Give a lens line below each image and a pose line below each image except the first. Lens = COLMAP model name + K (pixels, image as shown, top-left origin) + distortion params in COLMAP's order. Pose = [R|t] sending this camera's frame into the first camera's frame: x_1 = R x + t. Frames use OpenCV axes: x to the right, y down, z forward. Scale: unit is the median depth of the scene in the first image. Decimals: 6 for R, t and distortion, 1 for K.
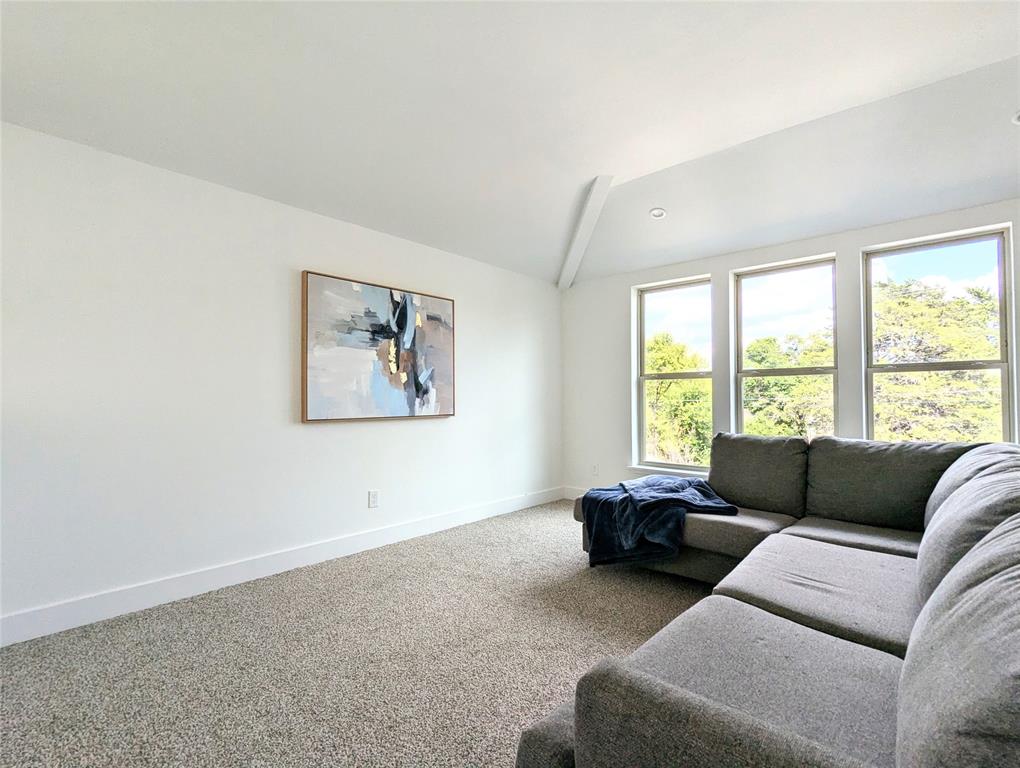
lens RADIAL K [[482.9, 0, 510.1], [0, 482.9, 388.6], [0, 0, 1]] dist [-0.000339, -0.000100]
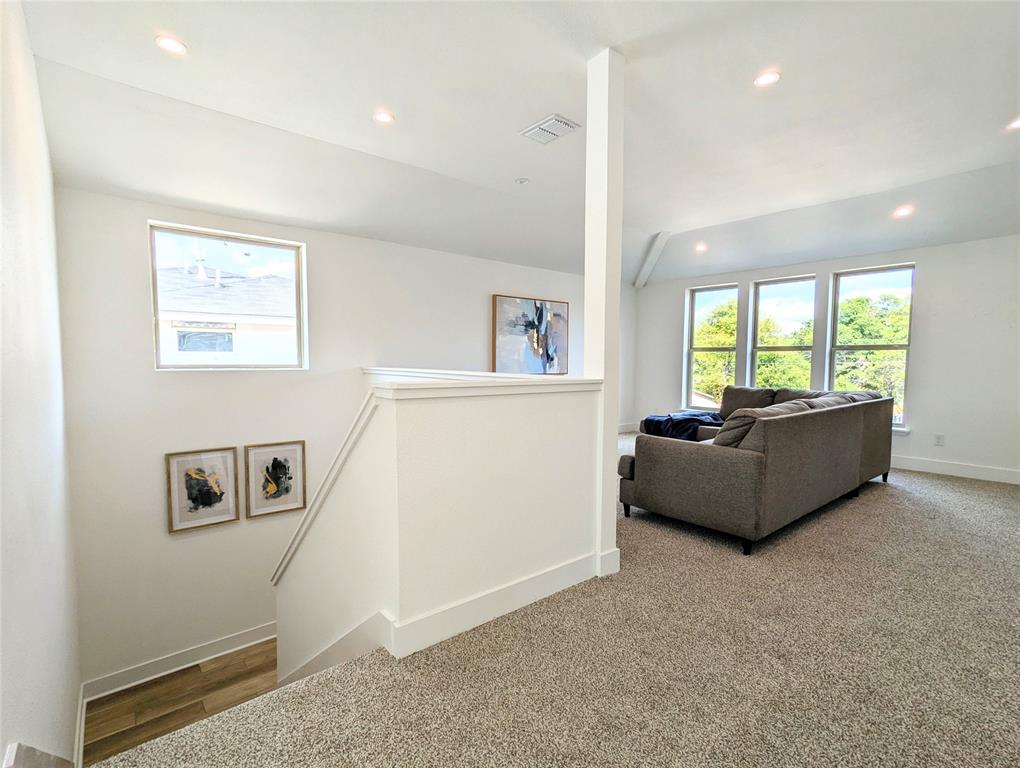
lens RADIAL K [[482.9, 0, 510.1], [0, 482.9, 388.6], [0, 0, 1]] dist [-0.000339, -0.000100]
pose [[0.988856, 0.017352, -0.147863, -0.072440], [-0.005082, 0.996540, 0.082962, -0.032540], [0.148791, -0.081286, 0.985522, -0.722845]]
